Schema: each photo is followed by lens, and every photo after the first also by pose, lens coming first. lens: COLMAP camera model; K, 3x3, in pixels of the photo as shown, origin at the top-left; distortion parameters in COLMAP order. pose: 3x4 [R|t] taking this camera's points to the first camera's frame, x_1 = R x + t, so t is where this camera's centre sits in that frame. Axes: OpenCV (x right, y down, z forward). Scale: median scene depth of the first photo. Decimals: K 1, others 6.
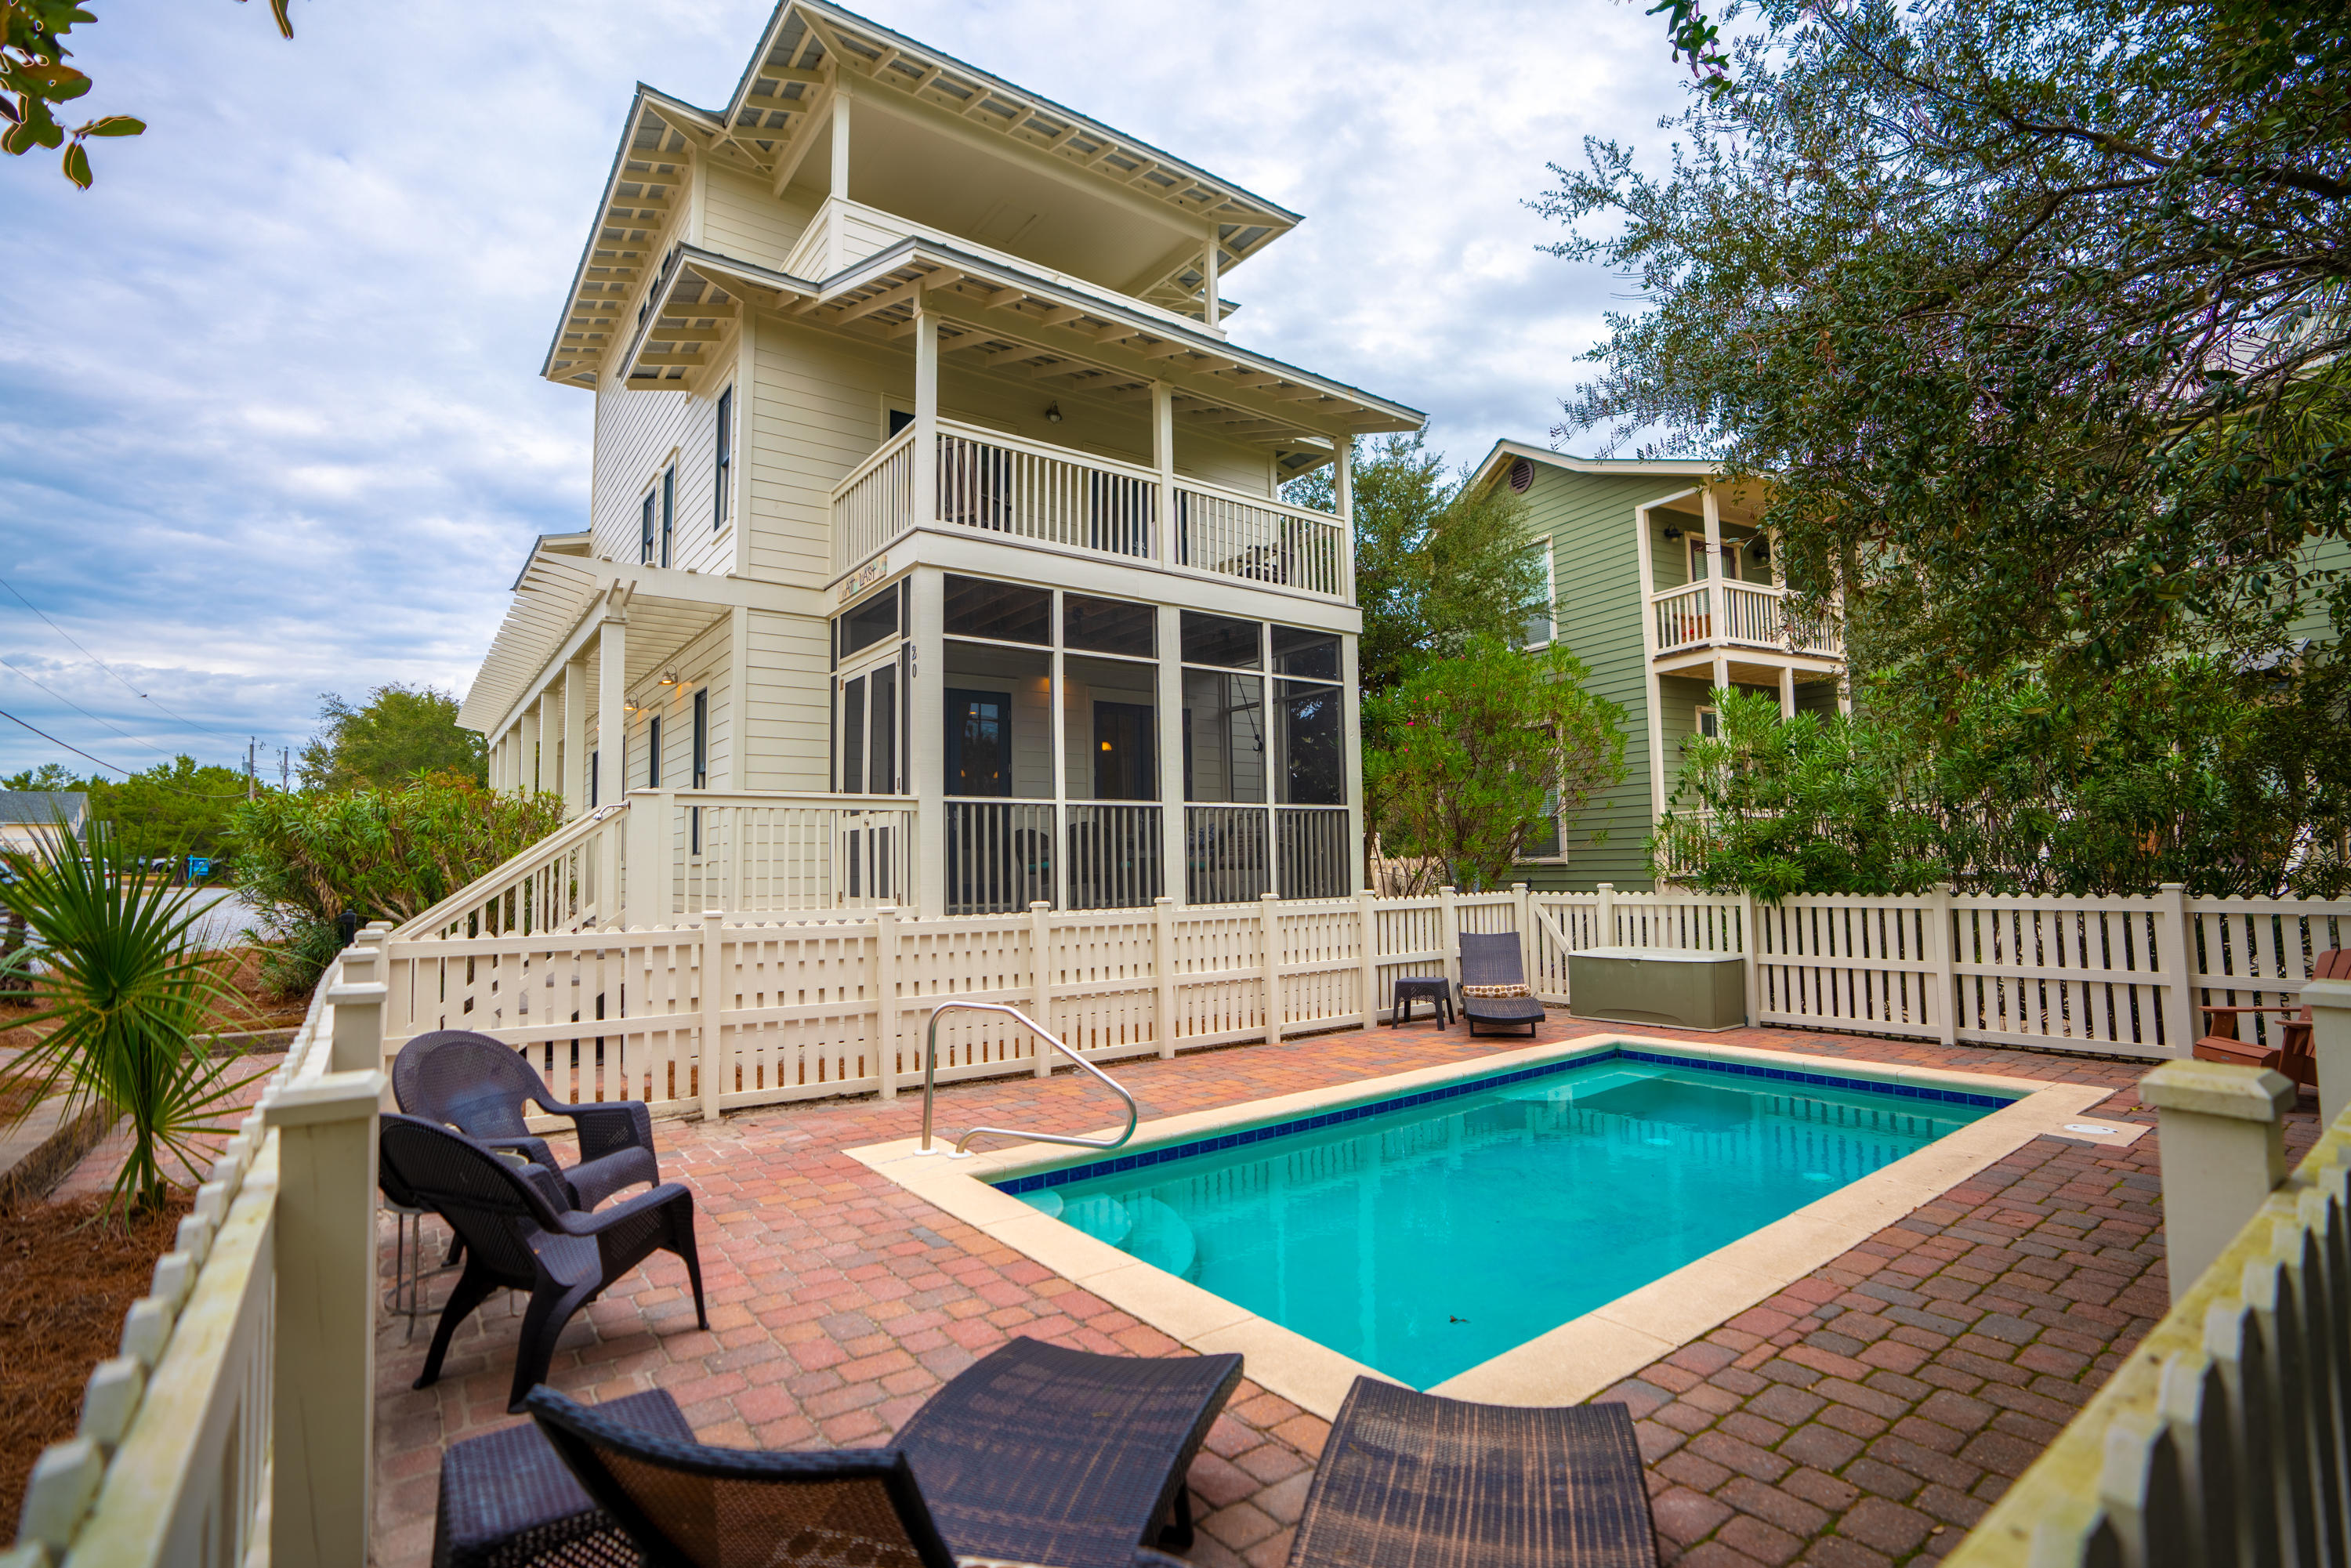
lens RADIAL K [[1103.6, 0, 1175.5], [0, 1103.6, 784.0], [0, 0, 1]] dist [-0.066451, 0.028656]
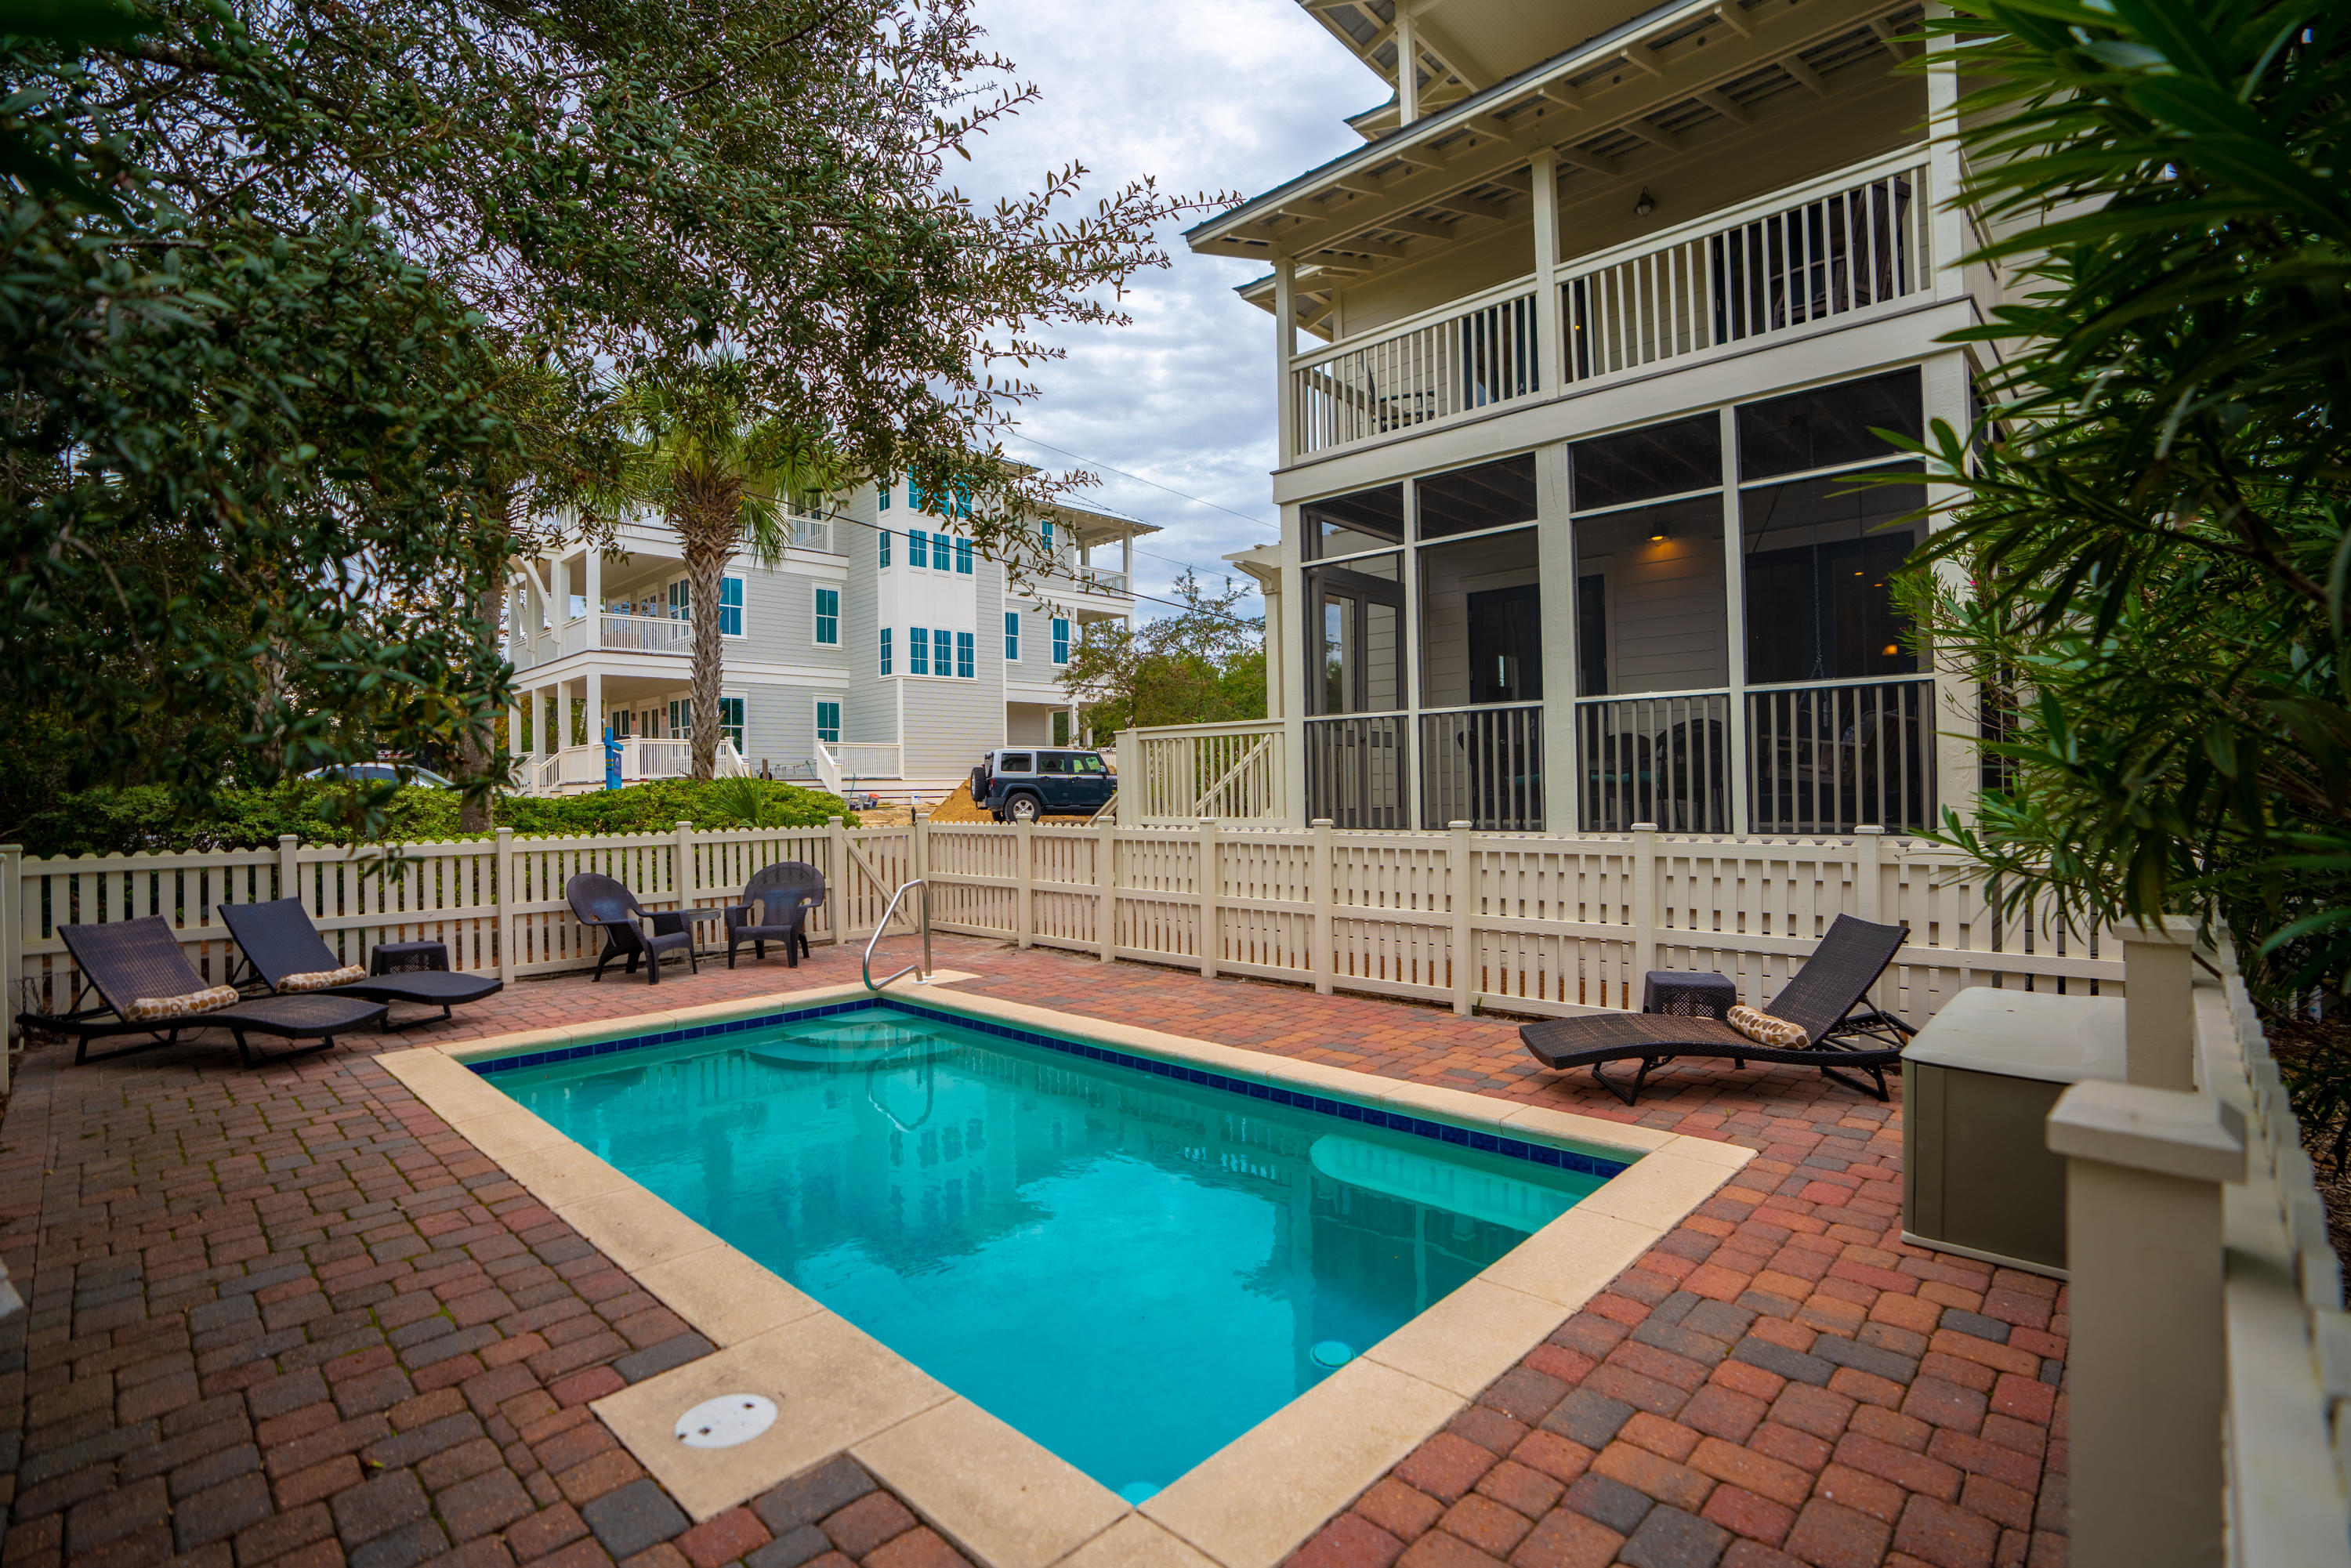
lens RADIAL K [[1091.4, 0, 1175.5], [0, 1091.4, 784.0], [0, 0, 1]] dist [-0.065346, 0.012604]
pose [[0.158909, 0.002874, -0.987289, 0.699131], [0.083103, 0.996408, 0.016276, 0.040958], [0.983790, -0.084633, 0.158099, 0.604737]]
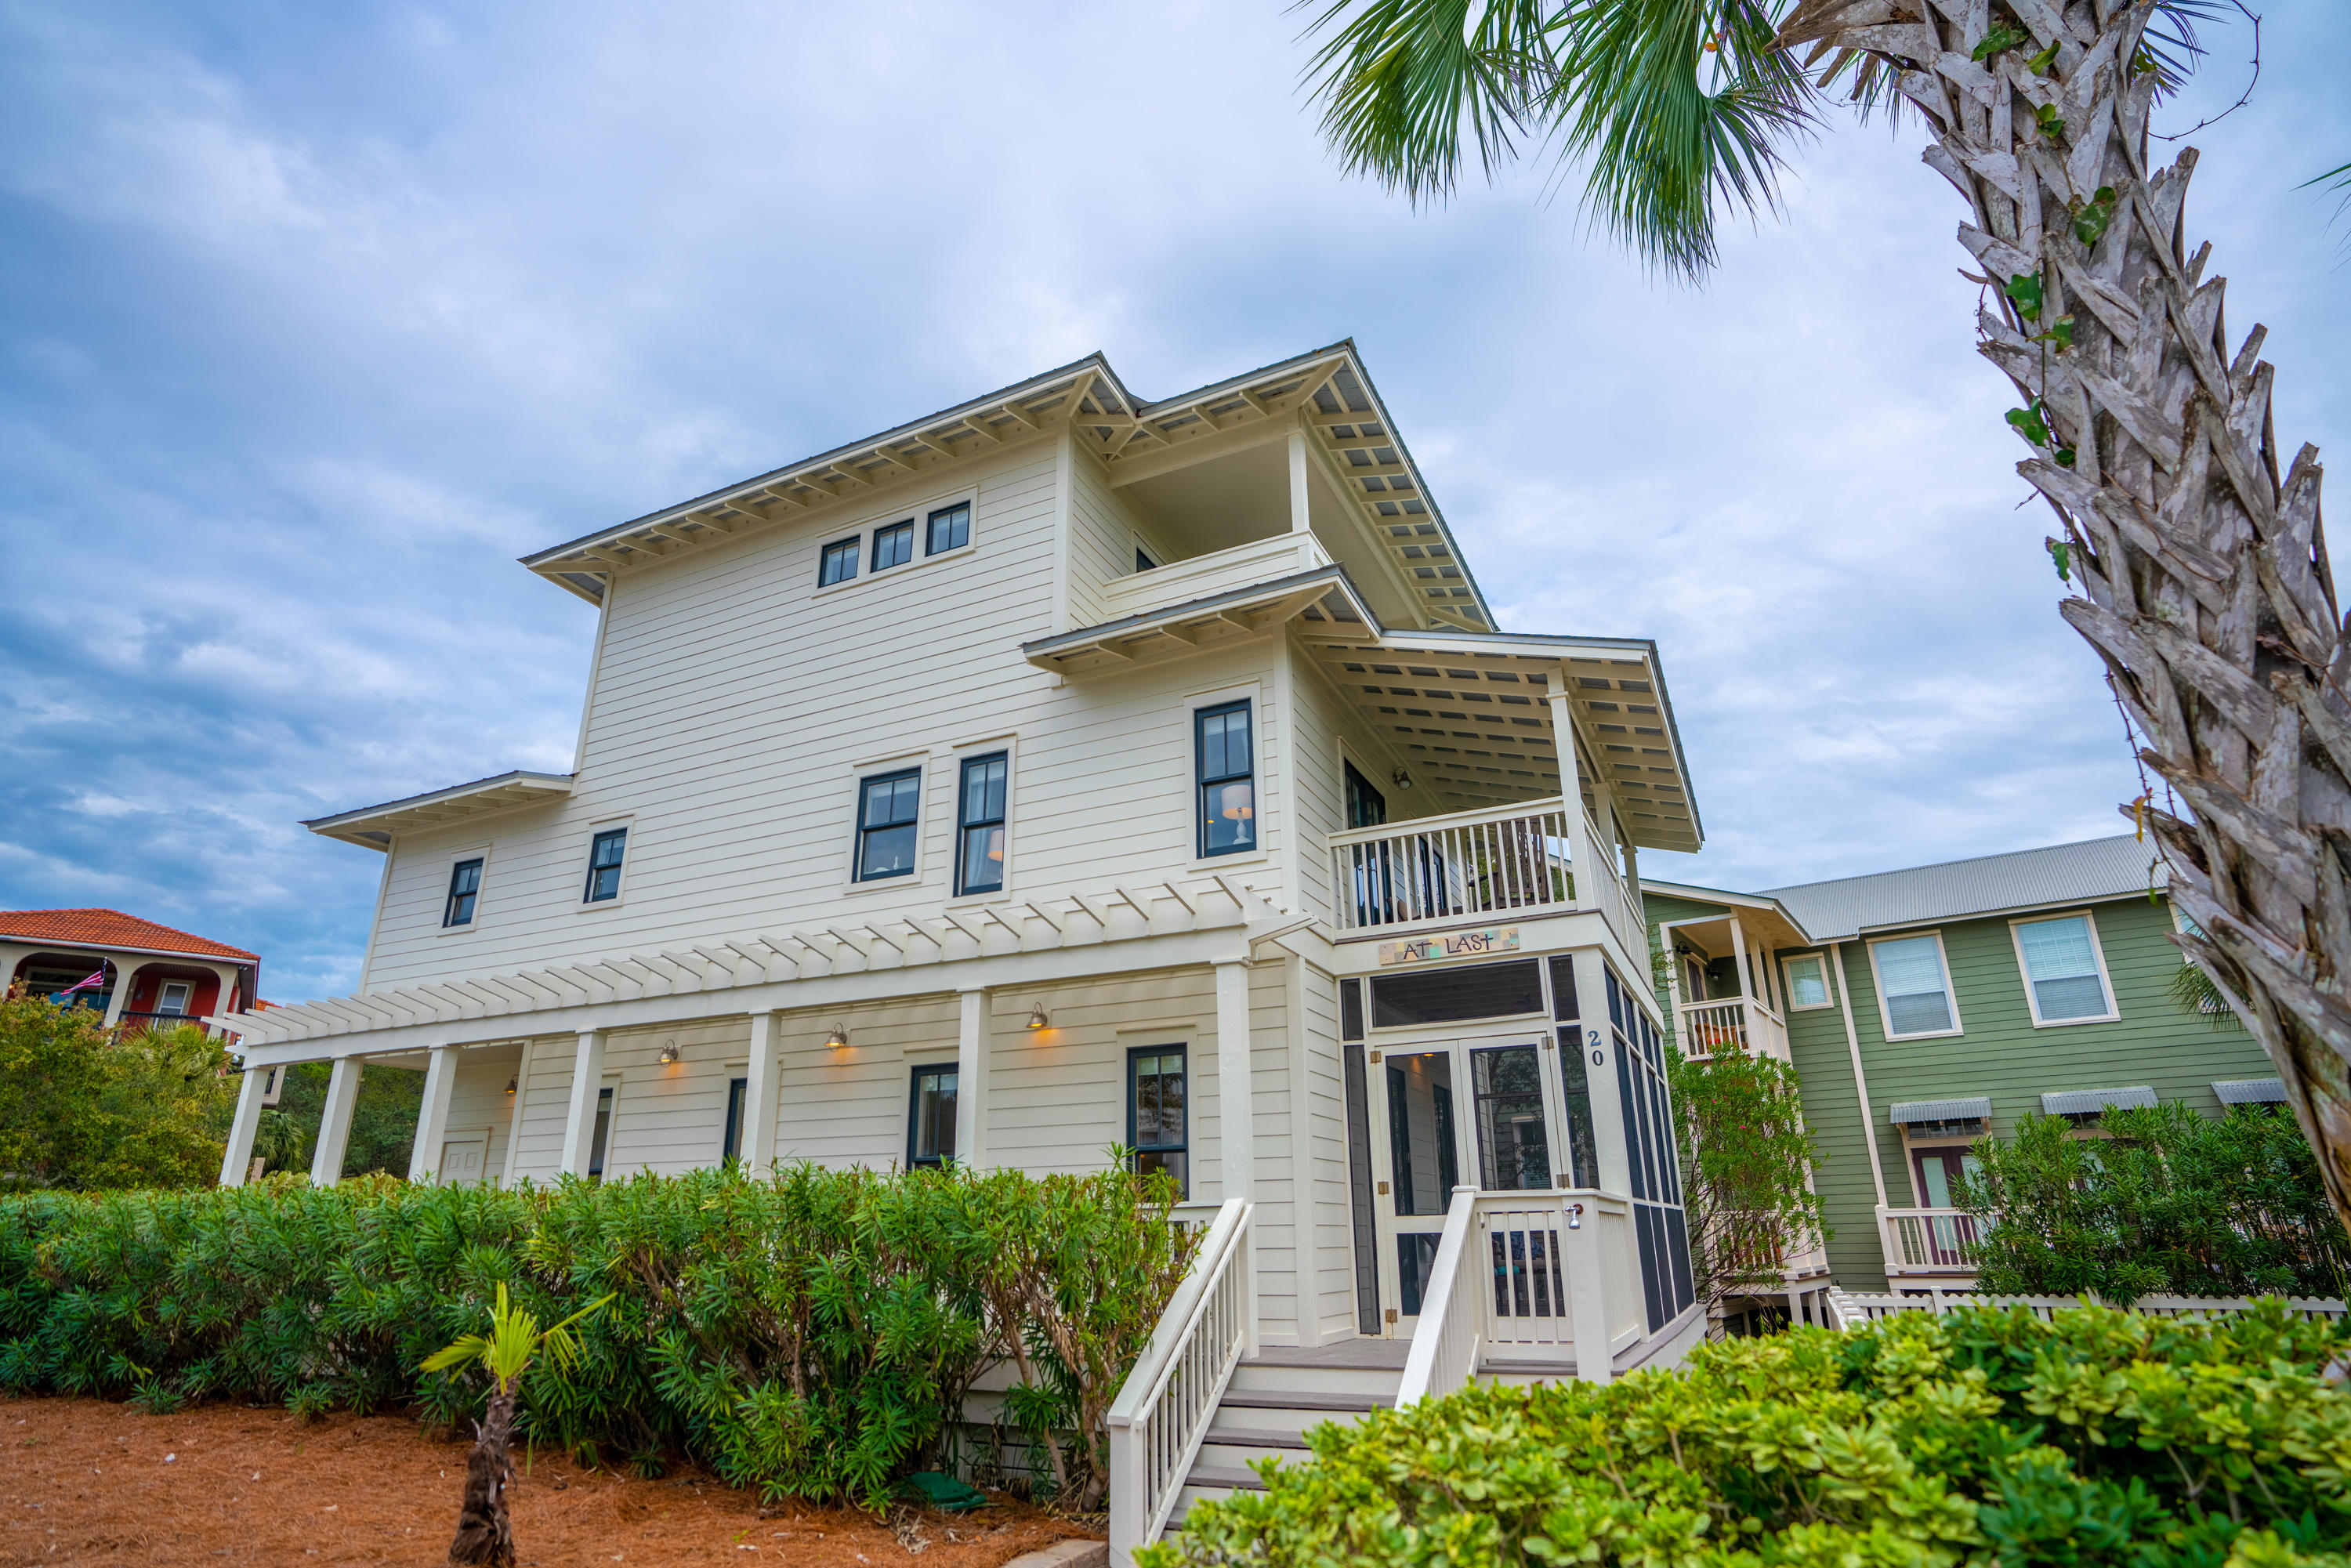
lens RADIAL K [[1255.1, 0, 1175.5], [0, 1255.1, 784.0], [0, 0, 1]] dist [-0.076297, 0.060449]
pose [[0.886754, 0.168835, 0.430305, -0.907548], [-0.040637, 0.955778, -0.291267, -0.002282], [-0.460452, 0.240796, 0.854401, 0.169325]]
